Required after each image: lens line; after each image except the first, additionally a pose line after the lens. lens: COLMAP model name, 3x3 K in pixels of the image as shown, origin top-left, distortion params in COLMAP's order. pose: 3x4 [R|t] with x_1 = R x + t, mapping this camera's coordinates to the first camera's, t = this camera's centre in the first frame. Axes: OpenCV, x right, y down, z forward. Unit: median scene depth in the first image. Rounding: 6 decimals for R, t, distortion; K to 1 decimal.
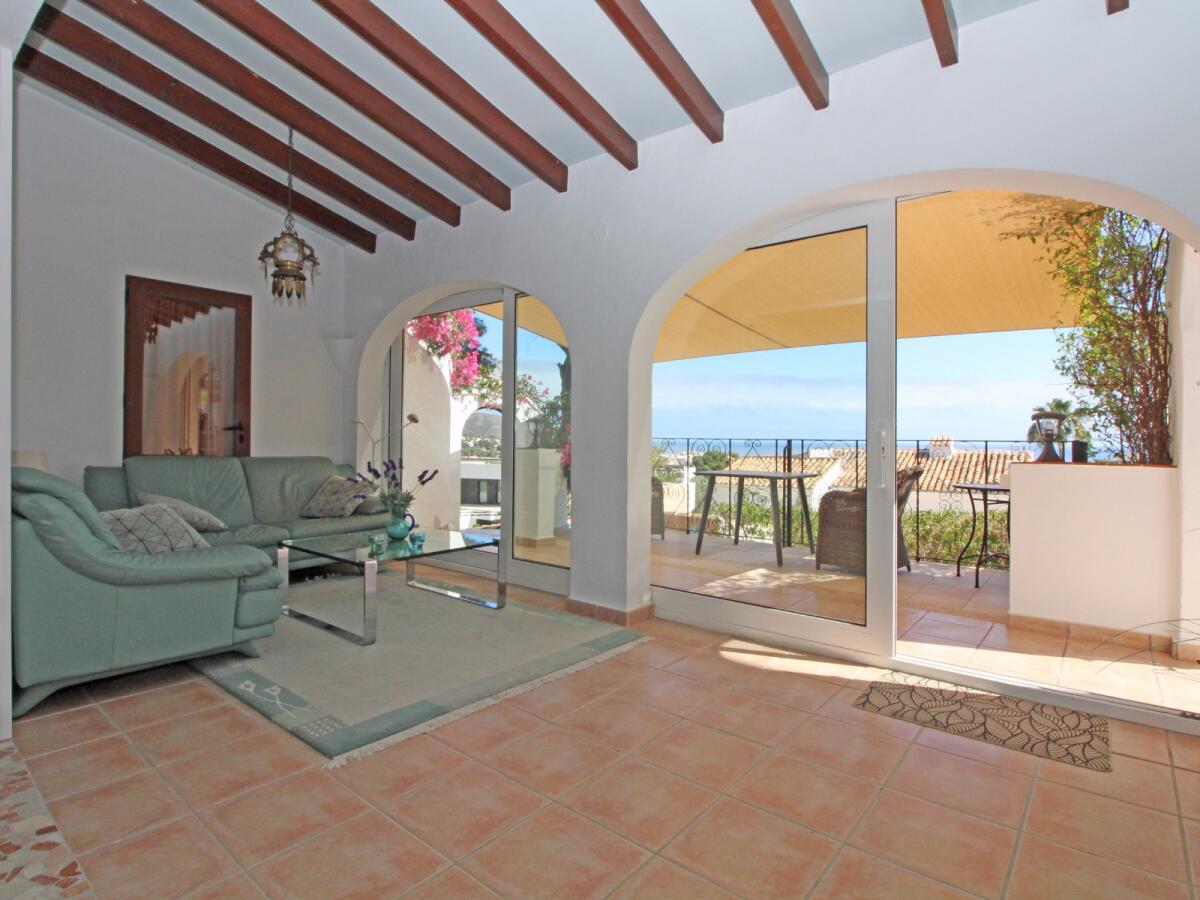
lens RADIAL K [[634.5, 0, 603.6], [0, 634.5, 445.4], [0, 0, 1]] dist [0.021908, -0.027159]
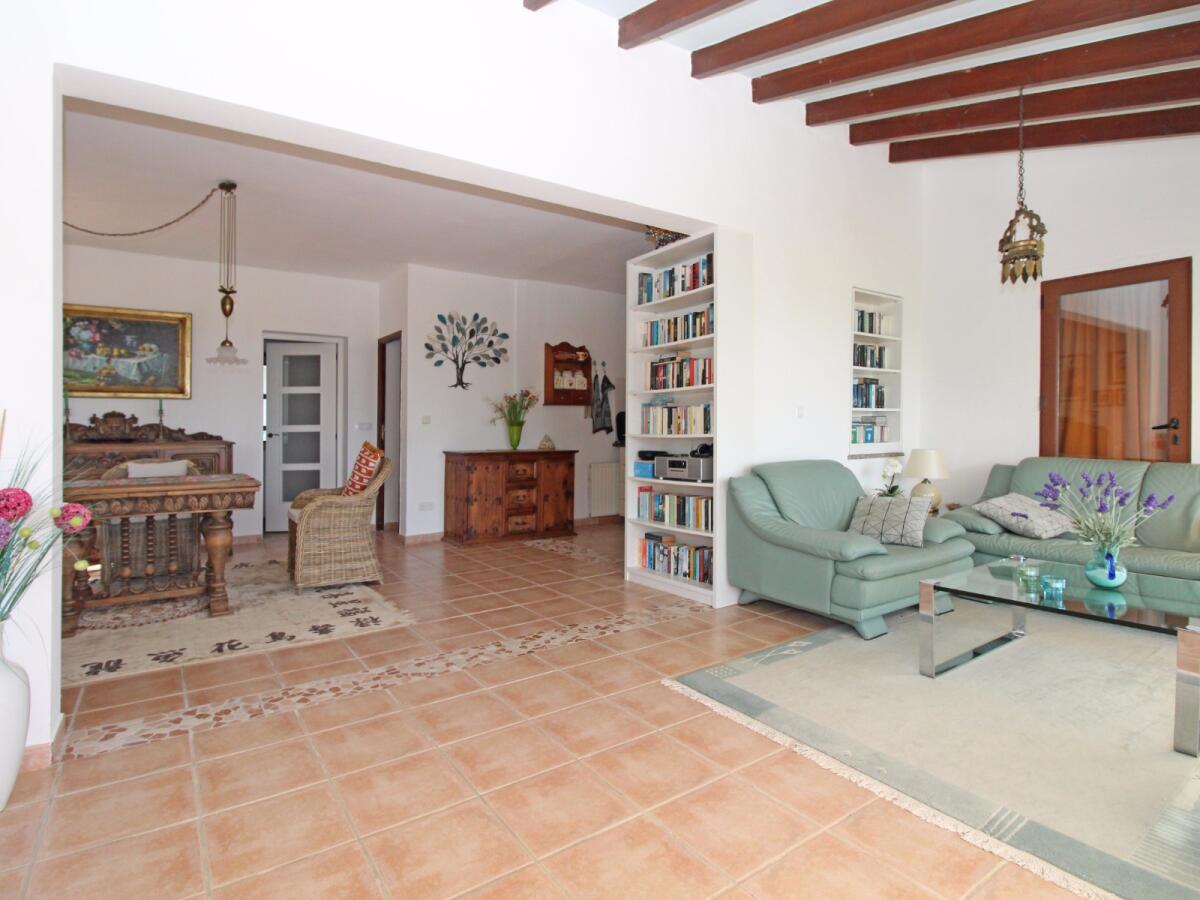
lens RADIAL K [[634.5, 0, 603.6], [0, 634.5, 445.4], [0, 0, 1]] dist [0.021908, -0.027159]
pose [[-0.278437, 0.014251, -0.960349, 0.793489], [-0.003293, 0.999870, 0.015792, -0.028520], [0.960449, 0.007559, -0.278354, 1.060152]]
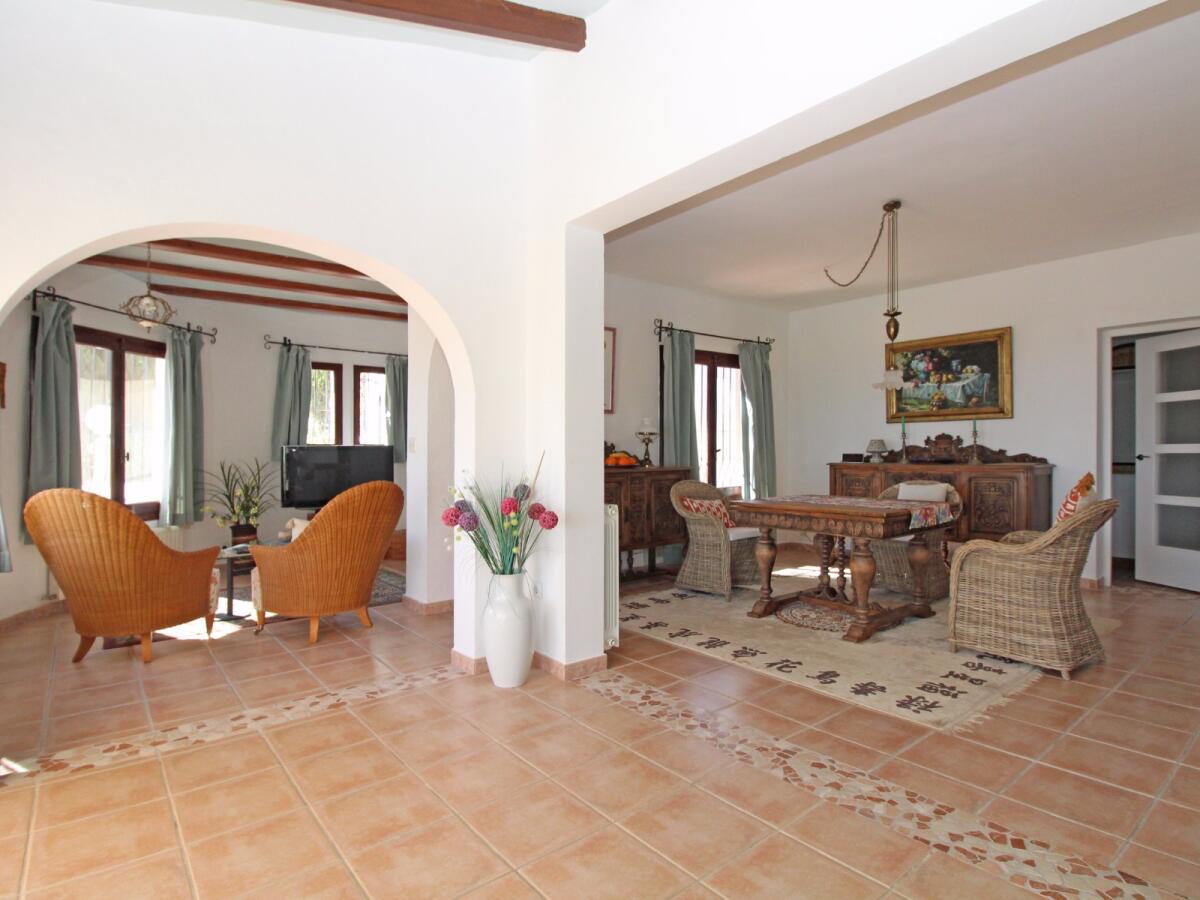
lens RADIAL K [[634.5, 0, 603.6], [0, 634.5, 445.4], [0, 0, 1]] dist [0.021908, -0.027159]
pose [[-0.978825, -0.000117, 0.204698, -0.184889], [0.000644, 0.999993, 0.003649, -0.075605], [-0.204697, 0.003703, -0.978818, 1.399870]]
